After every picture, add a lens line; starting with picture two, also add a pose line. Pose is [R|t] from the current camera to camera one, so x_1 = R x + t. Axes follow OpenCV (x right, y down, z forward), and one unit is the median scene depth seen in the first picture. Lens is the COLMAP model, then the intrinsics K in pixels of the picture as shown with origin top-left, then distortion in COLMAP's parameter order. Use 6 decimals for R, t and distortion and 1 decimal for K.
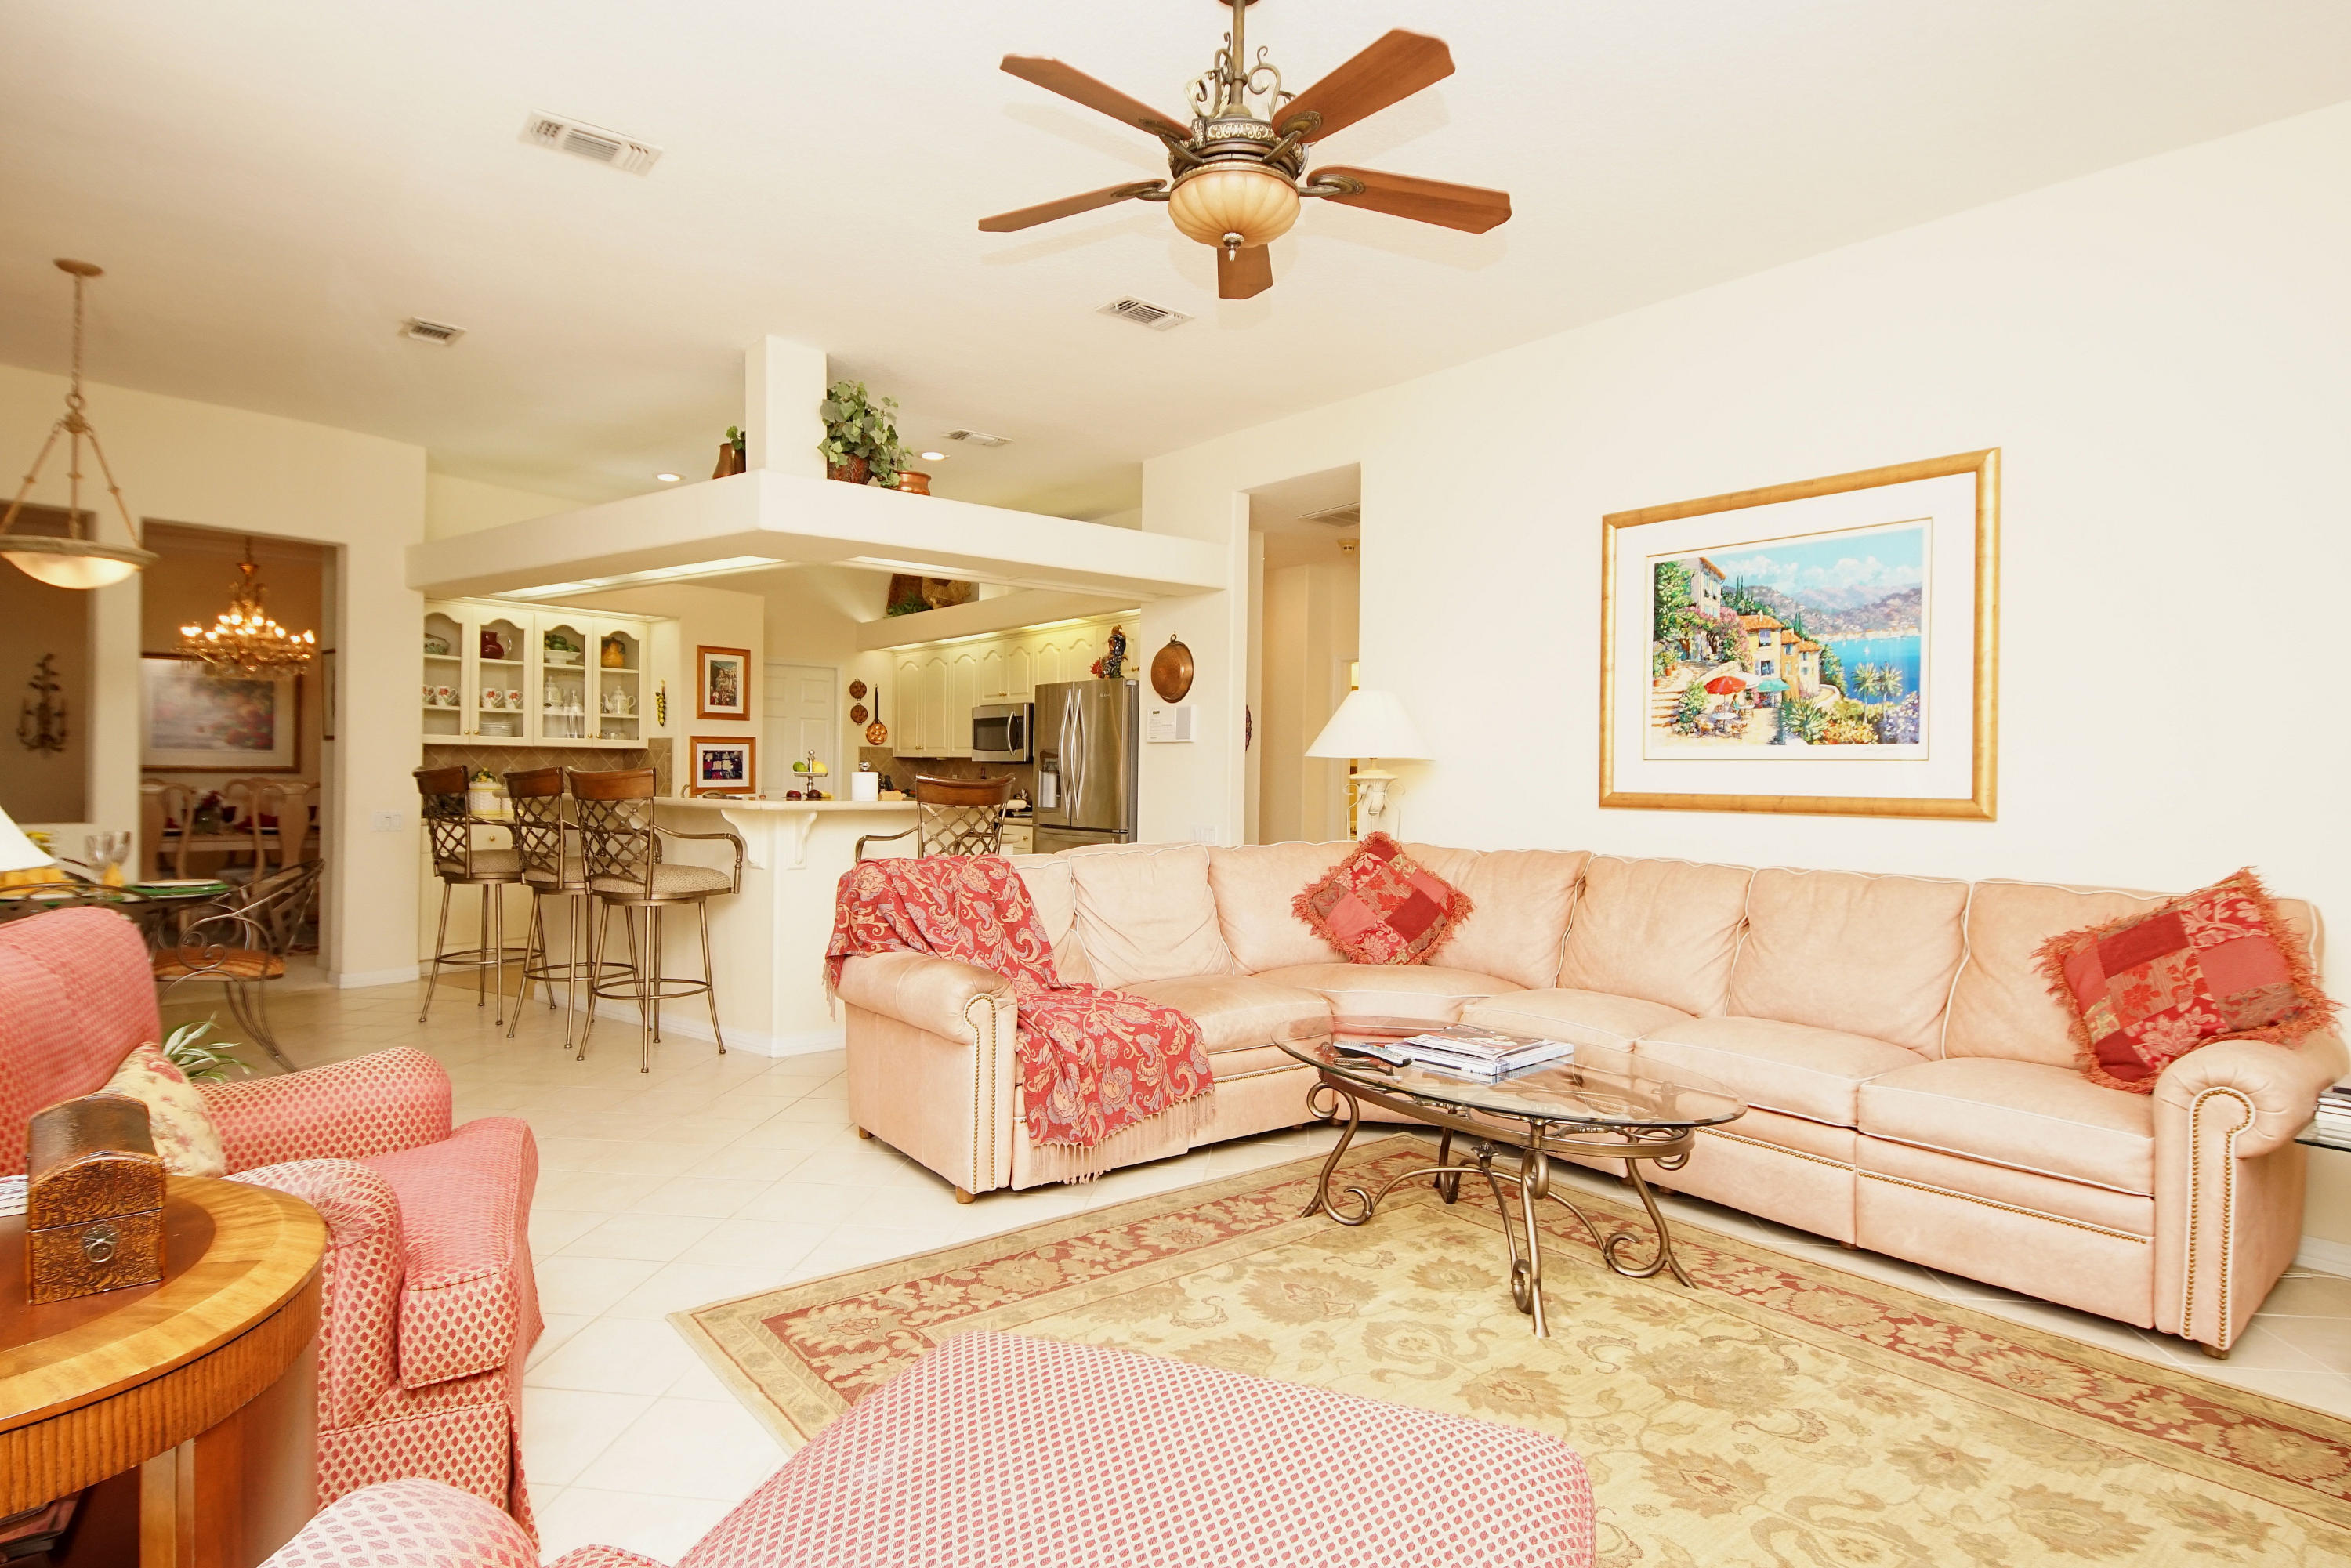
lens RADIAL K [[1261.4, 0, 1153.9], [0, 1261.4, 781.1], [0, 0, 1]] dist [0.015841, -0.016957]
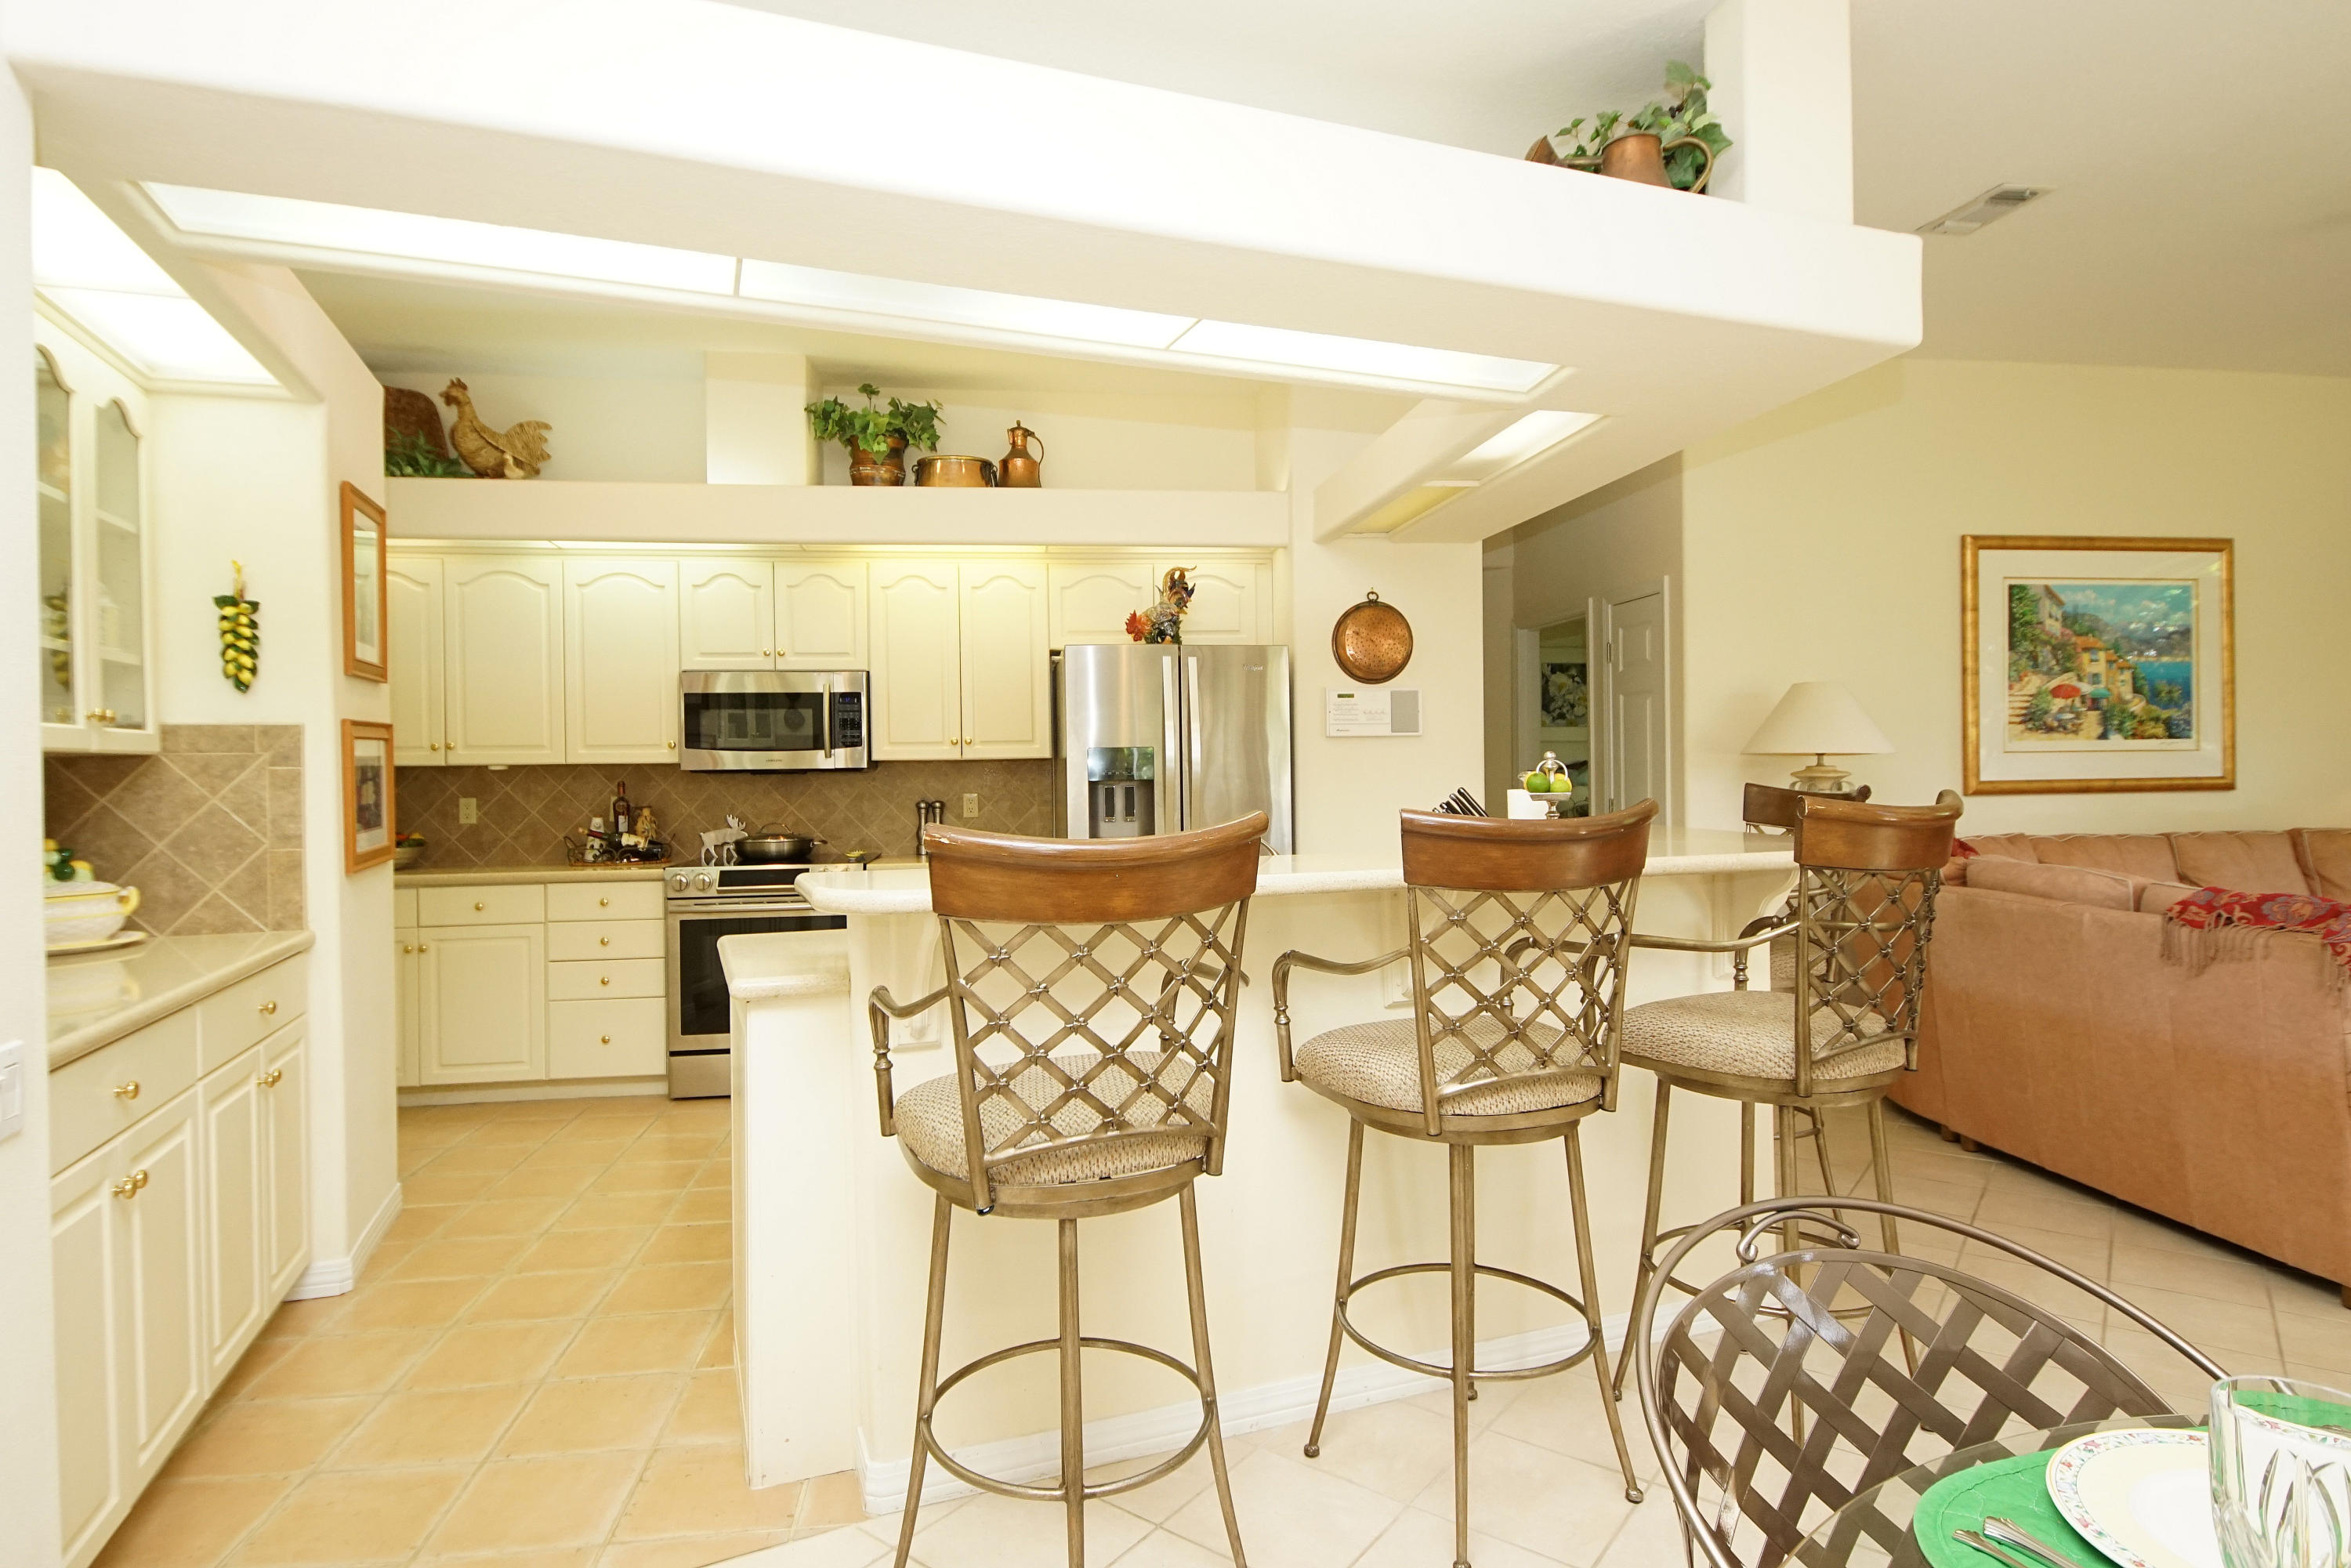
lens RADIAL K [[1261.4, 0, 1152.4], [0, 1261.4, 772.9], [0, 0, 1]] dist [0.015841, -0.016957]
pose [[0.516502, -0.027792, 0.855835, -1.033325], [0.025737, 0.999525, 0.016926, -0.038541], [-0.855899, 0.013284, 0.516972, 1.086994]]
